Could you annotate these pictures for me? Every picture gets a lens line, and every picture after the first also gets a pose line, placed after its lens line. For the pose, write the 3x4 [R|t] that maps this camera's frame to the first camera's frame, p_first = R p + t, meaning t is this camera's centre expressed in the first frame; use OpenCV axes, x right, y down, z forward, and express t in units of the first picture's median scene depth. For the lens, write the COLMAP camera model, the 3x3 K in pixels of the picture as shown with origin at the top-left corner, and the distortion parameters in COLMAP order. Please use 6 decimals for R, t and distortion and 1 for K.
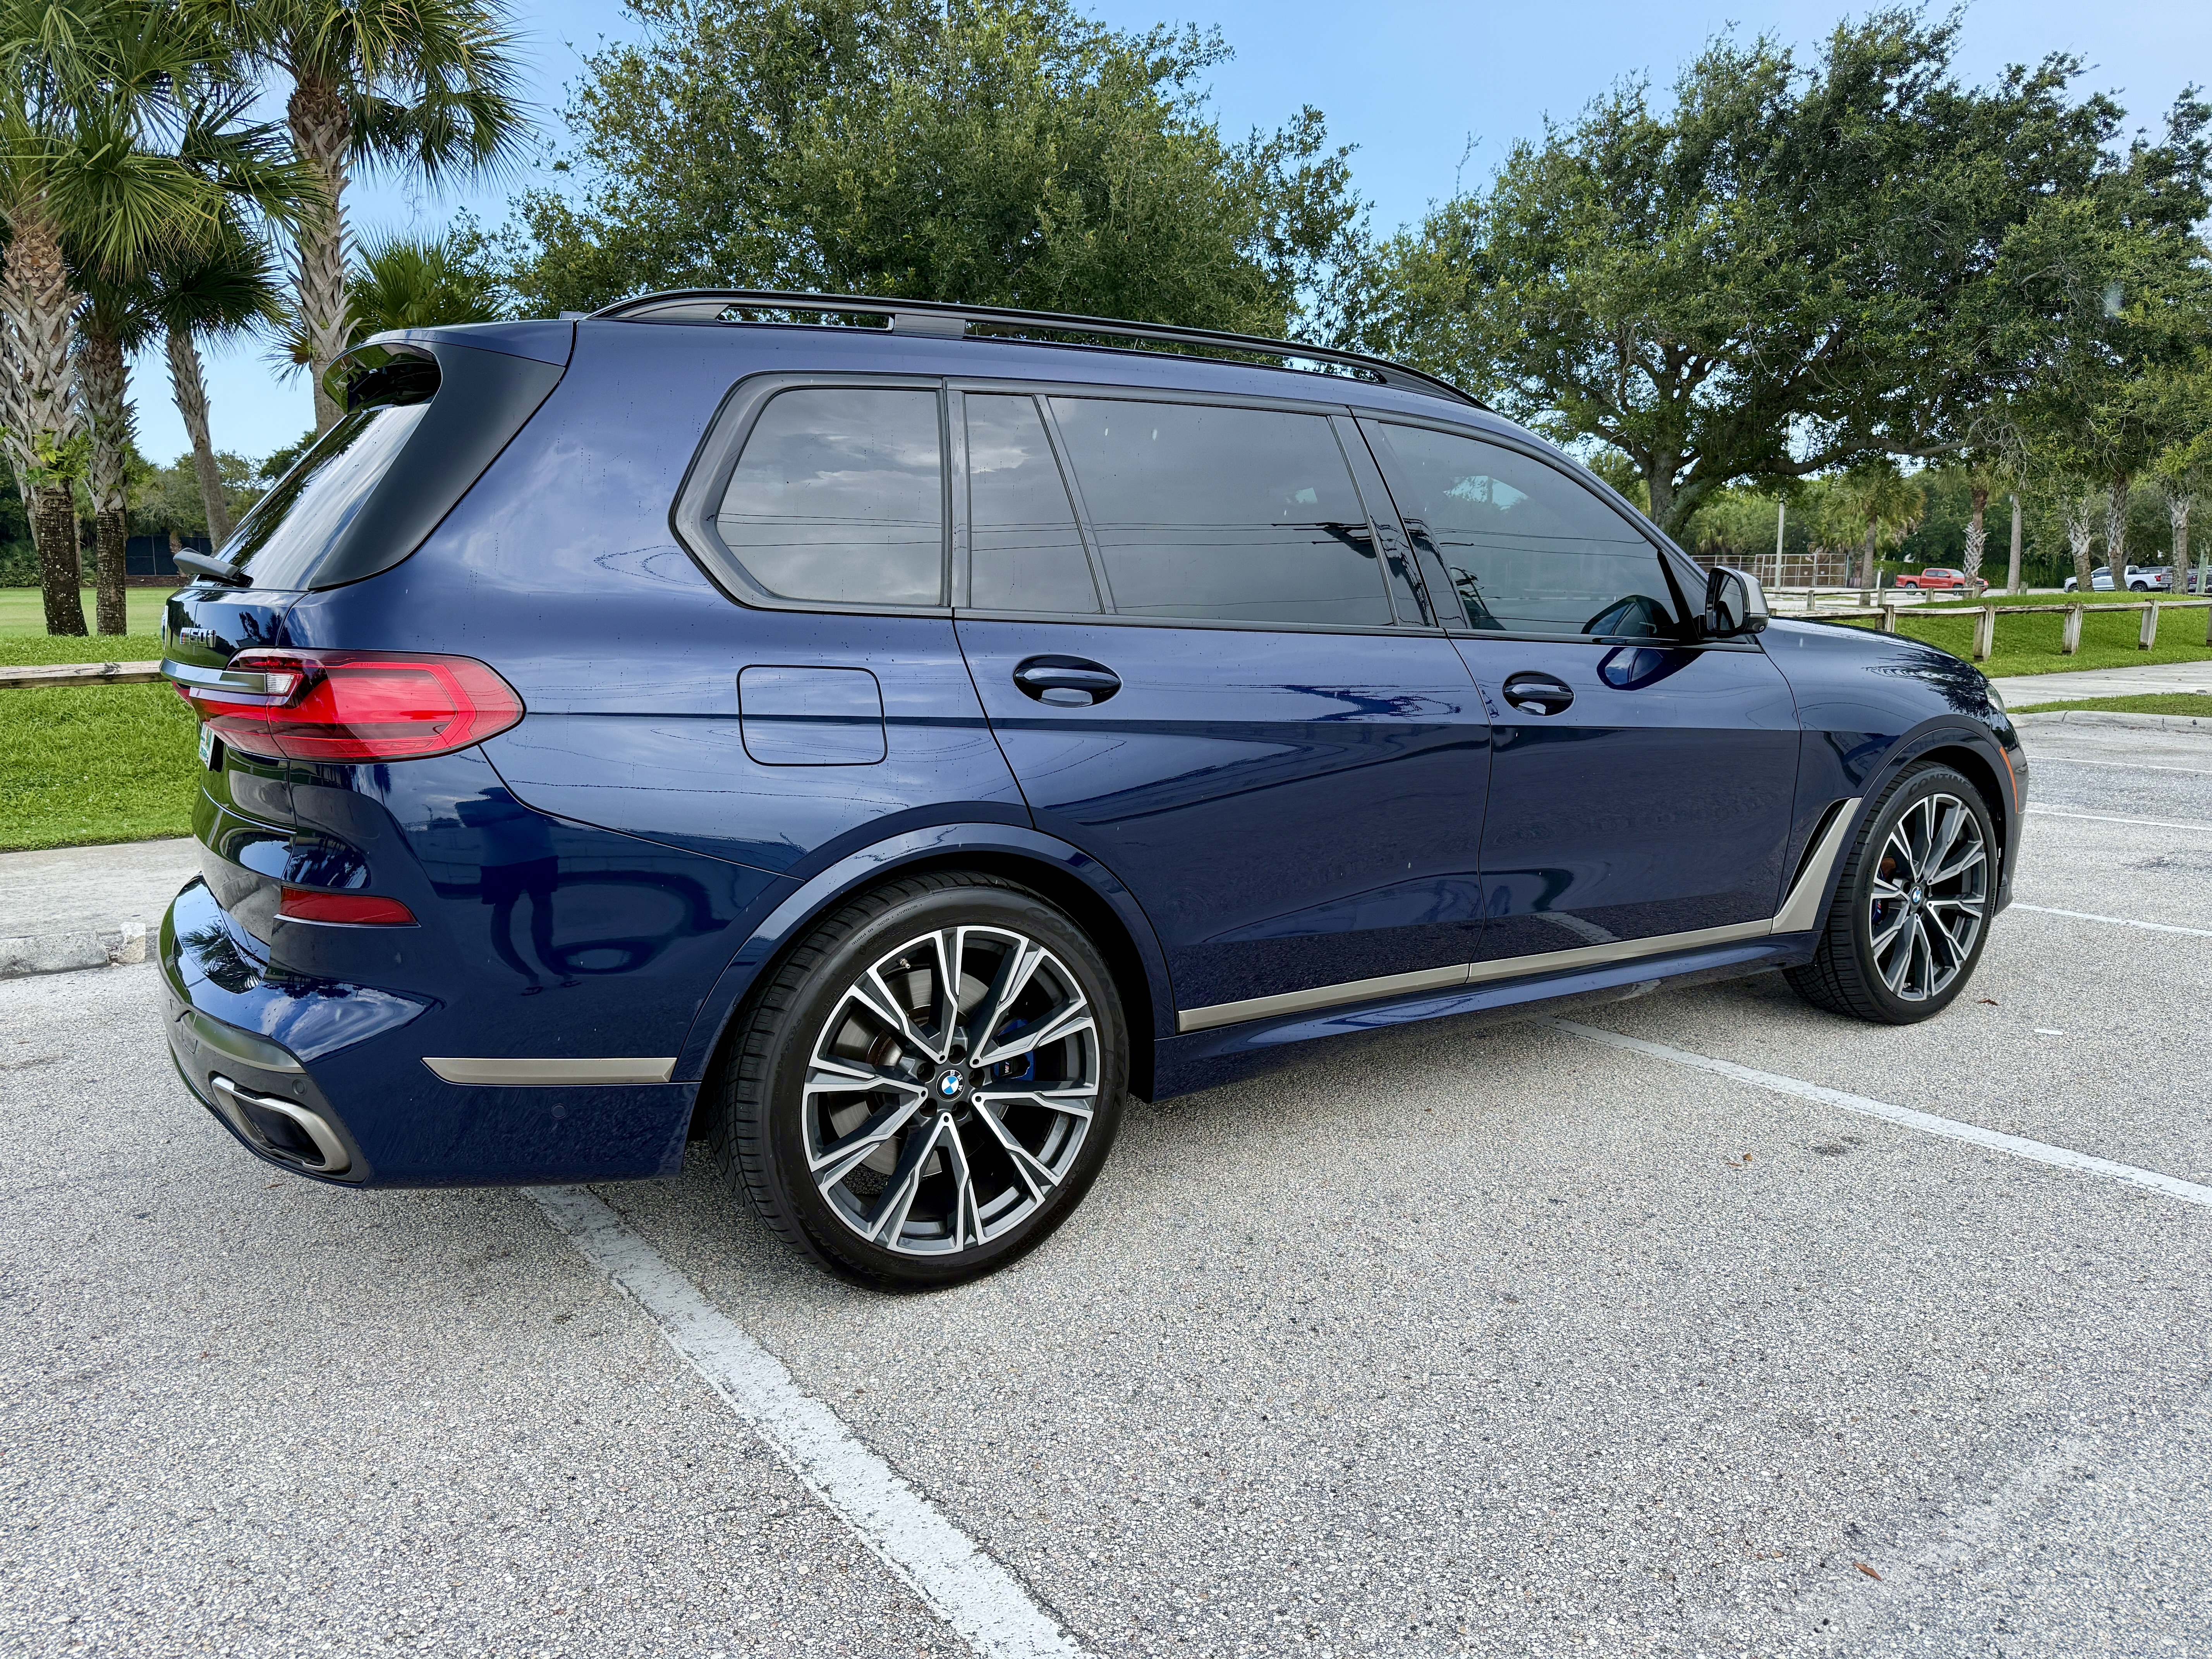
lens RADIAL K [[1591.3, 0, 1107.8], [0, 1591.3, 825.8], [0, 0, 1]] dist [0.051087, -0.057825]
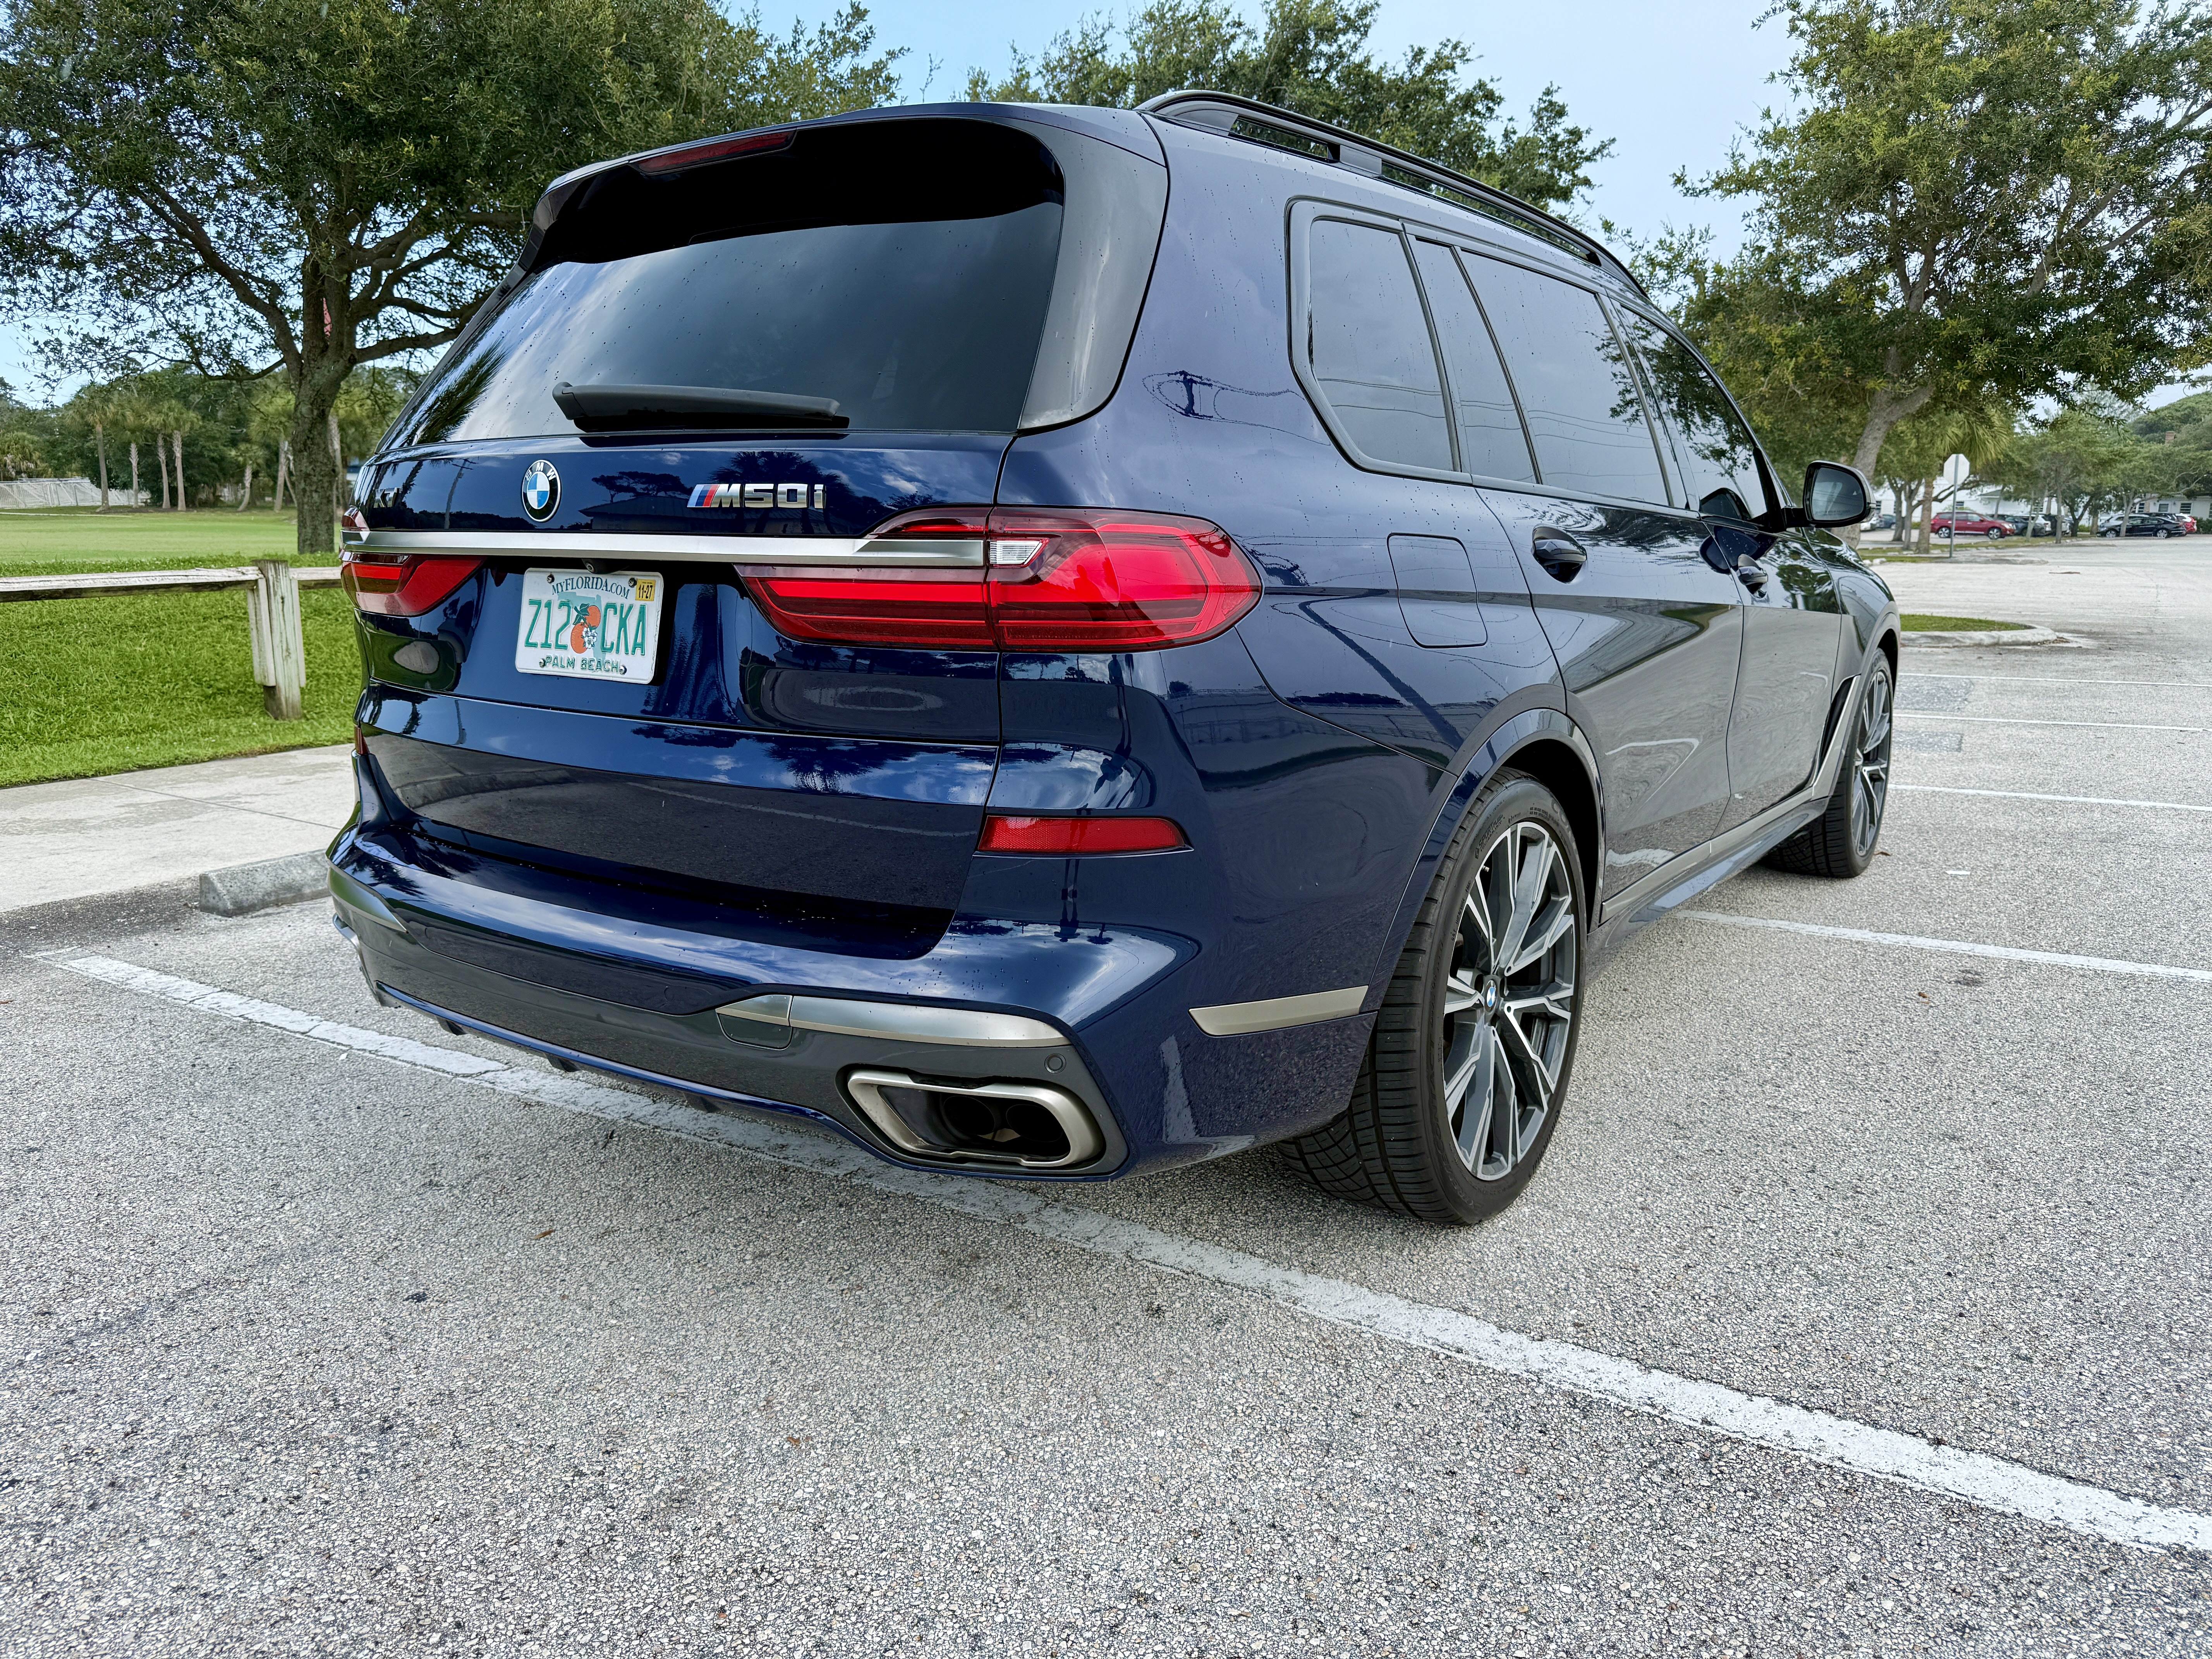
lens RADIAL K [[1564.2, 0, 1109.3], [0, 1564.2, 852.1], [0, 0, 1]] dist [0.195009, -0.374308]
pose [[0.925333, -0.074870, 0.371689, -0.088804], [0.055506, 0.996498, 0.062540, 0.001326], [-0.375070, -0.037239, 0.926248, 0.032103]]
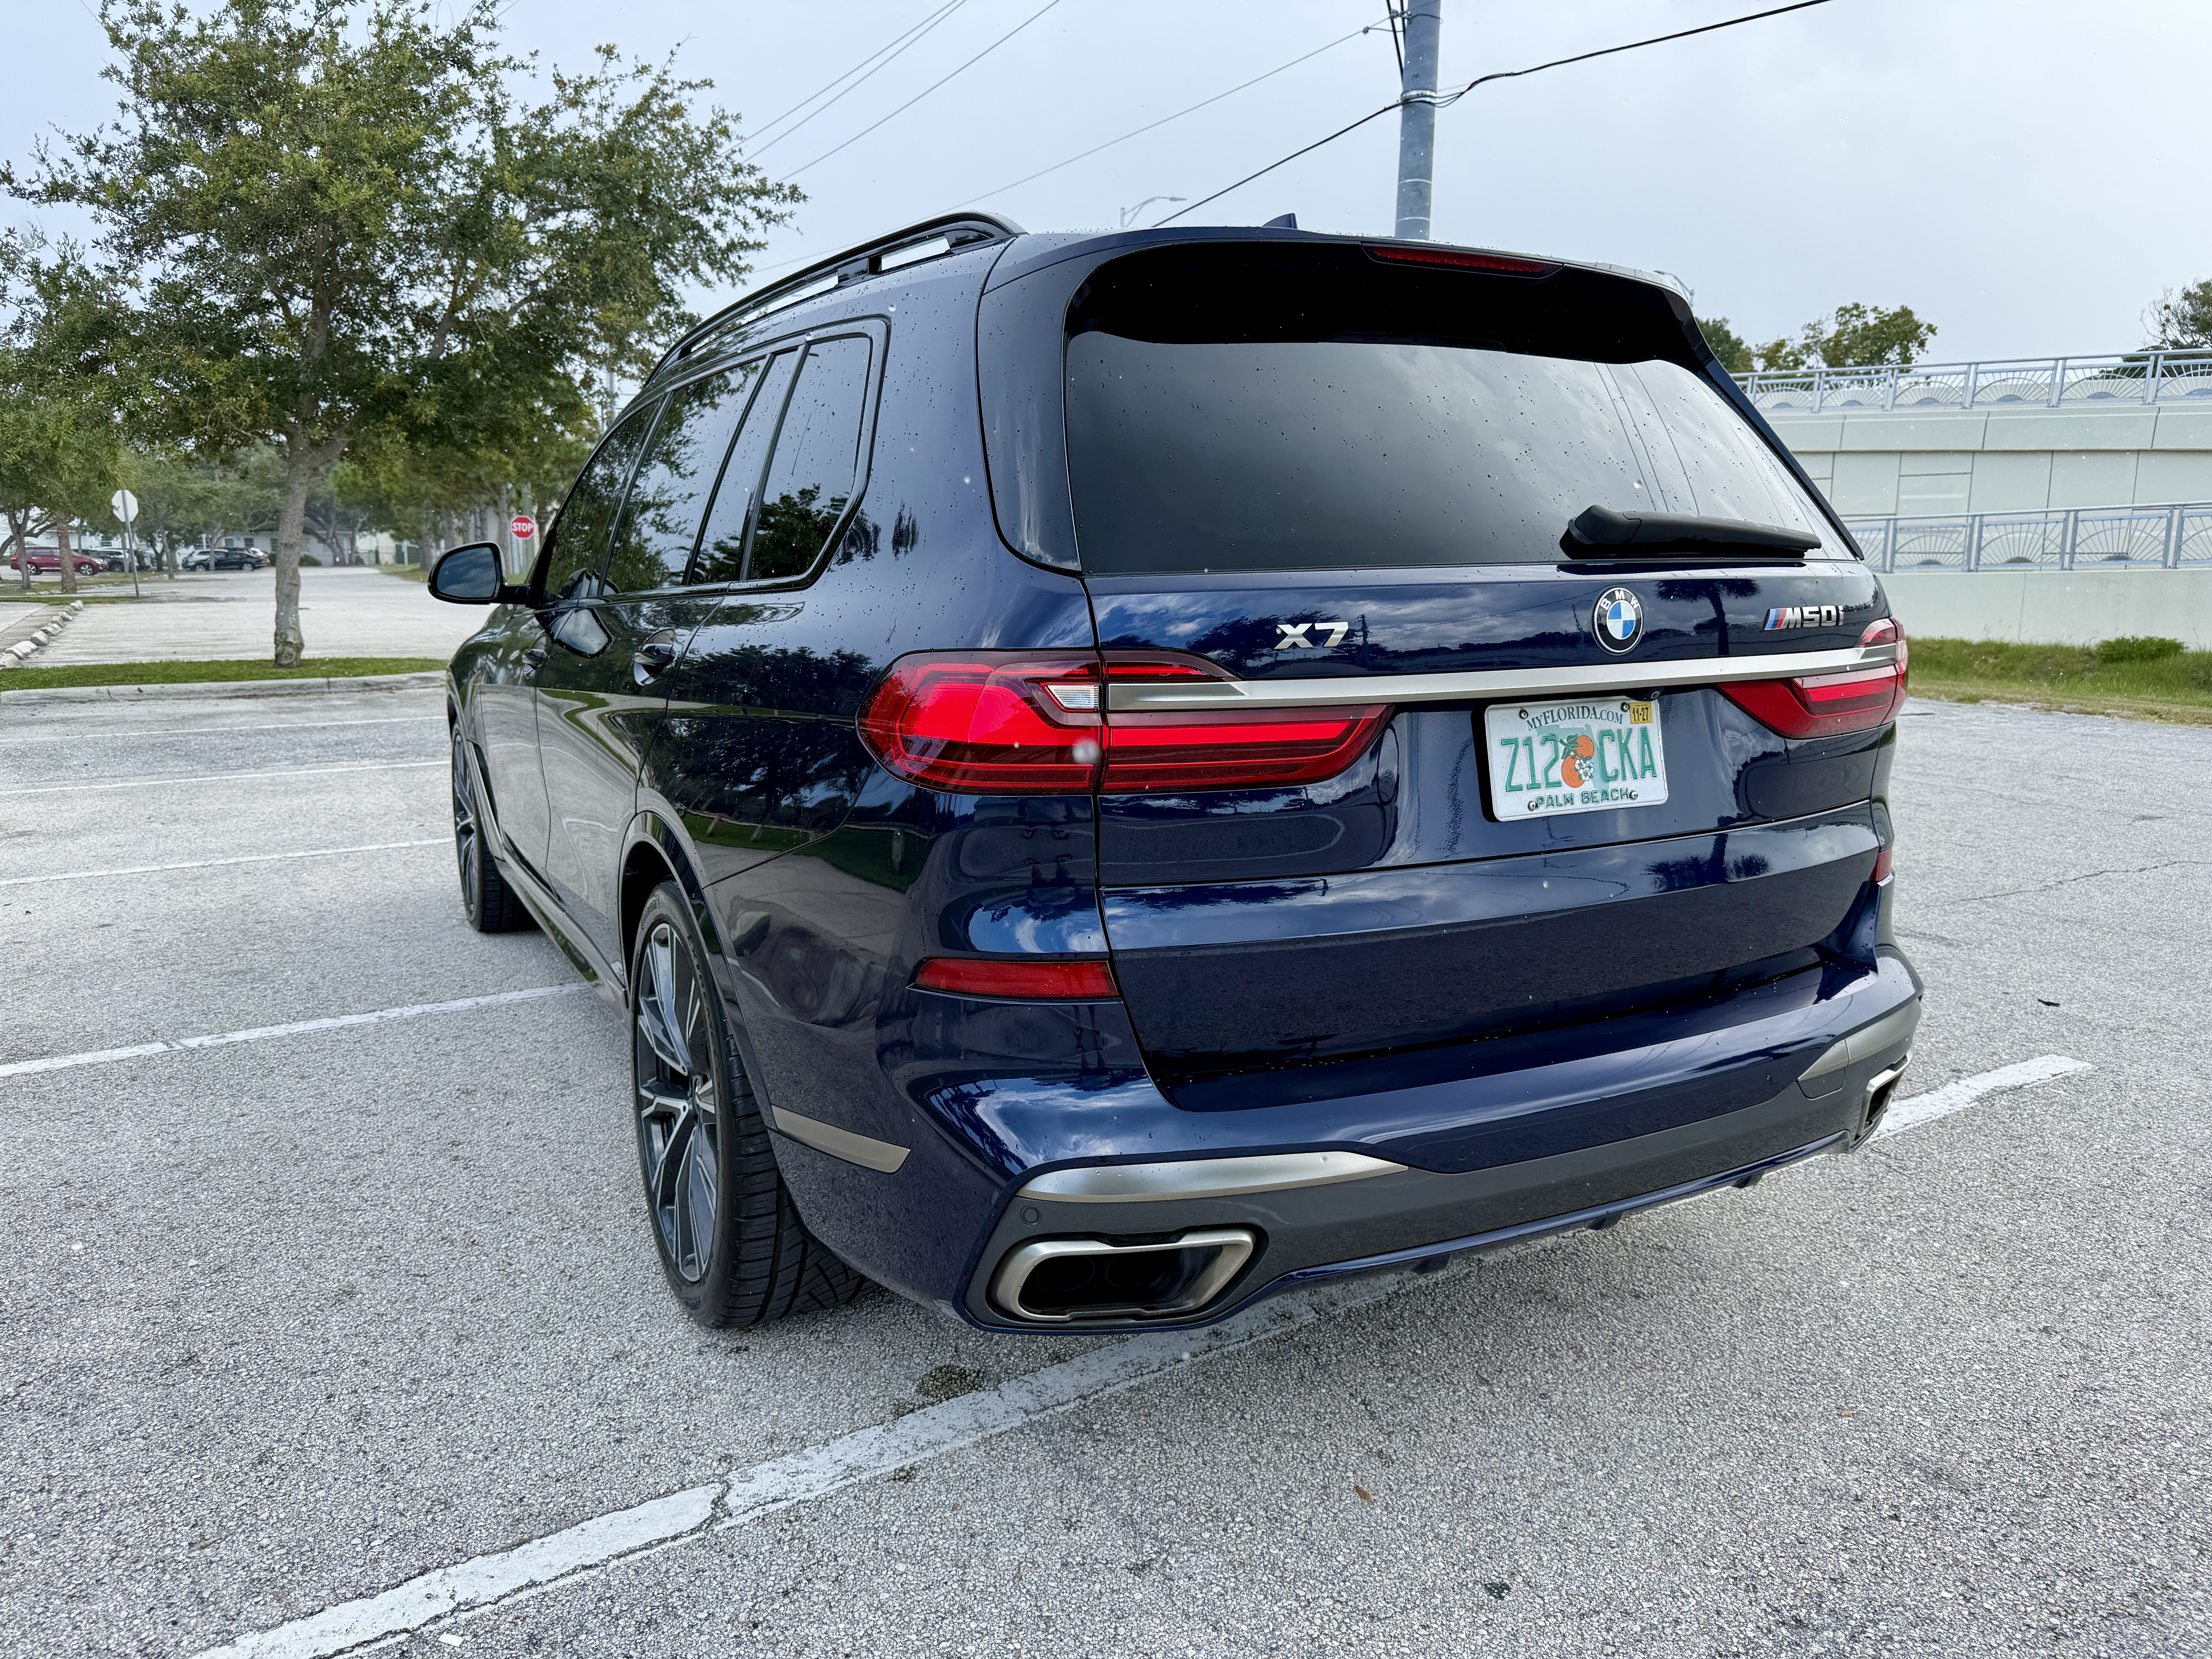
lens RADIAL K [[1591.3, 0, 1107.8], [0, 1591.3, 825.8], [0, 0, 1]] dist [0.051087, -0.057825]
pose [[0.068487, -0.171183, 0.982856, -0.182627], [0.157074, 0.974732, 0.158823, -0.025561], [-0.985209, 0.143504, 0.093645, 0.164837]]
